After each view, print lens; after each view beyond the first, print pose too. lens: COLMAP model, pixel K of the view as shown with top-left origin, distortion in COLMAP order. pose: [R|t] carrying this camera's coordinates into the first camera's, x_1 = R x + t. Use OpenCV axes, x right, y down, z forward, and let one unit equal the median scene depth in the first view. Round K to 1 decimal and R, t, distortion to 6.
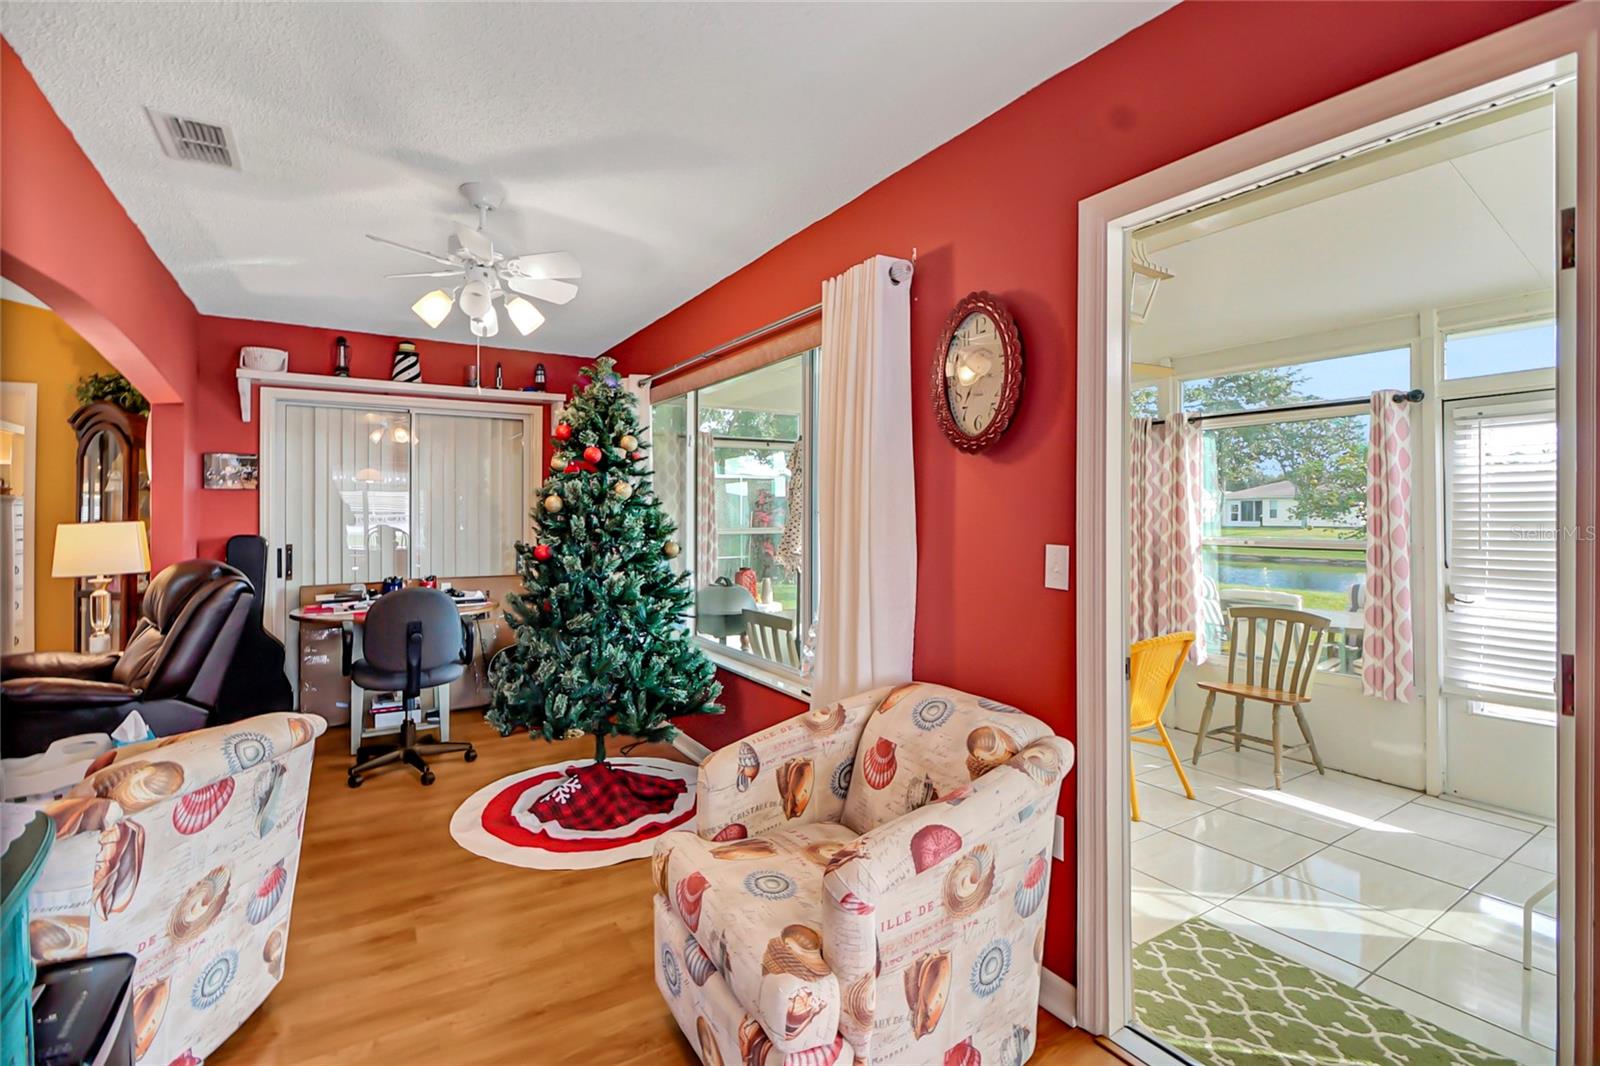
lens RADIAL K [[715.5, 0, 780.9], [0, 715.5, 511.1], [0, 0, 1]] dist [0.000696, -0.011363]
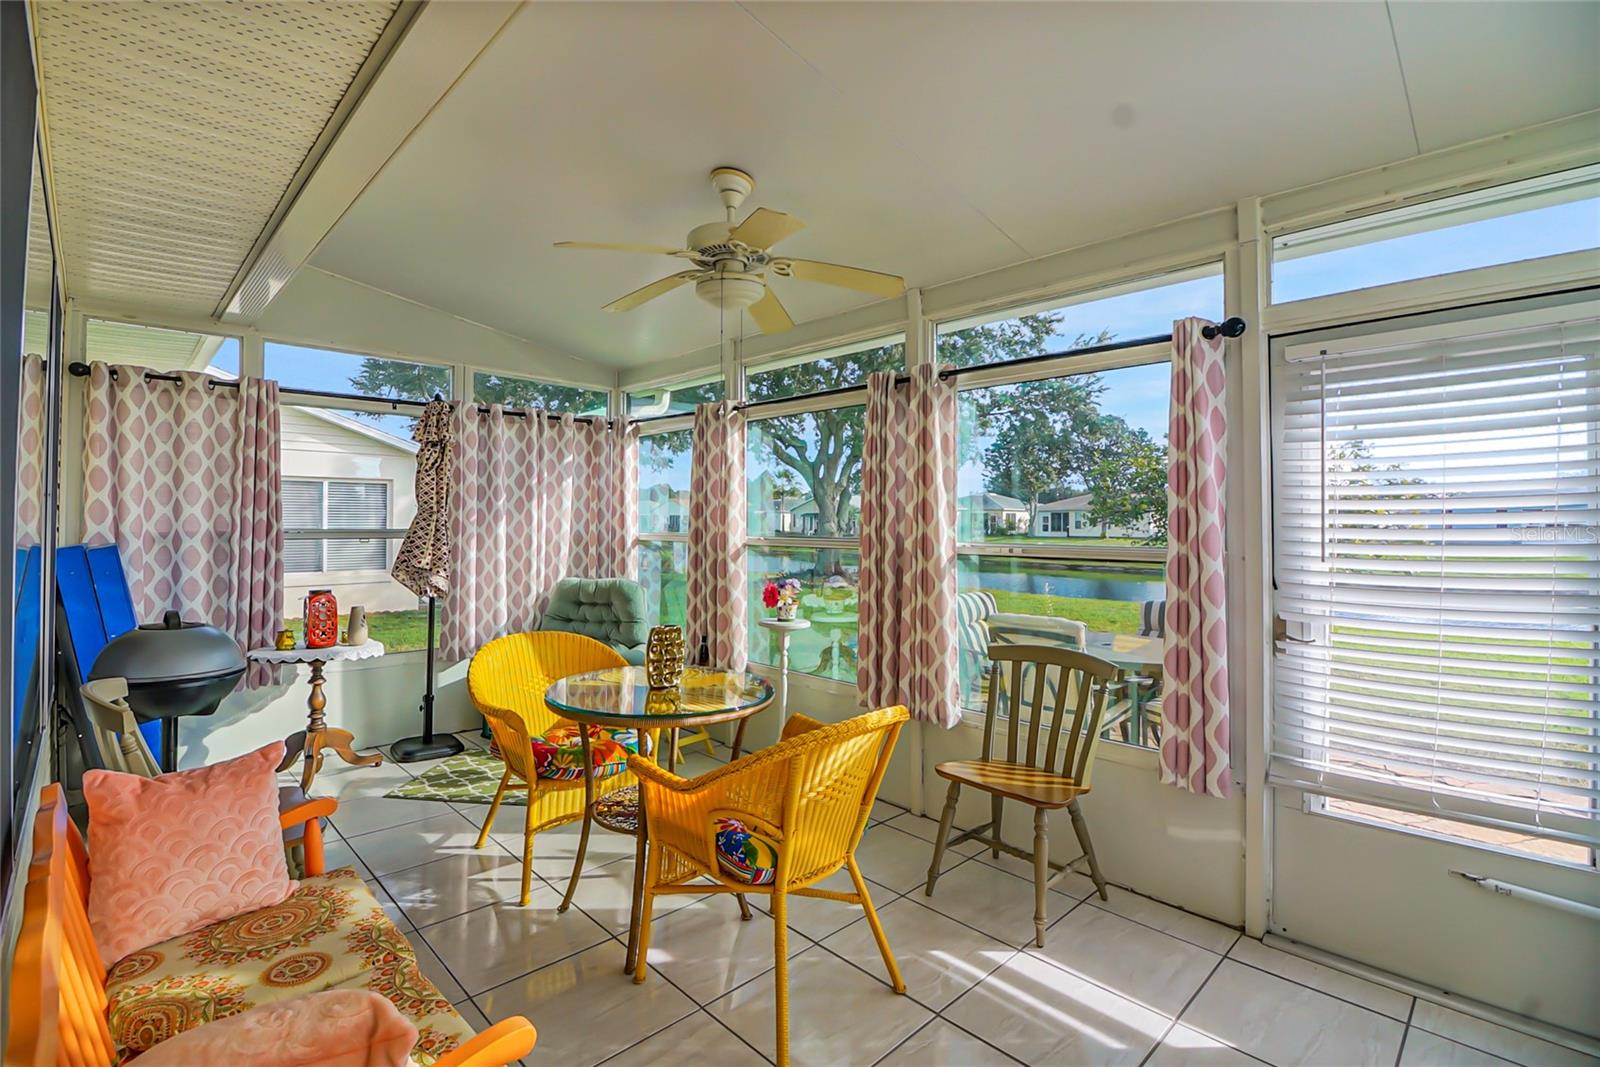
lens RADIAL K [[712.6, 0, 772.2], [0, 712.6, 510.4], [0, 0, 1]] dist [-0.024399, 0.000106]
pose [[0.981324, 0.013164, 0.191909, 0.349870], [-0.010574, 0.999839, -0.014512, 0.020851], [-0.192069, 0.012212, 0.981305, 0.442299]]
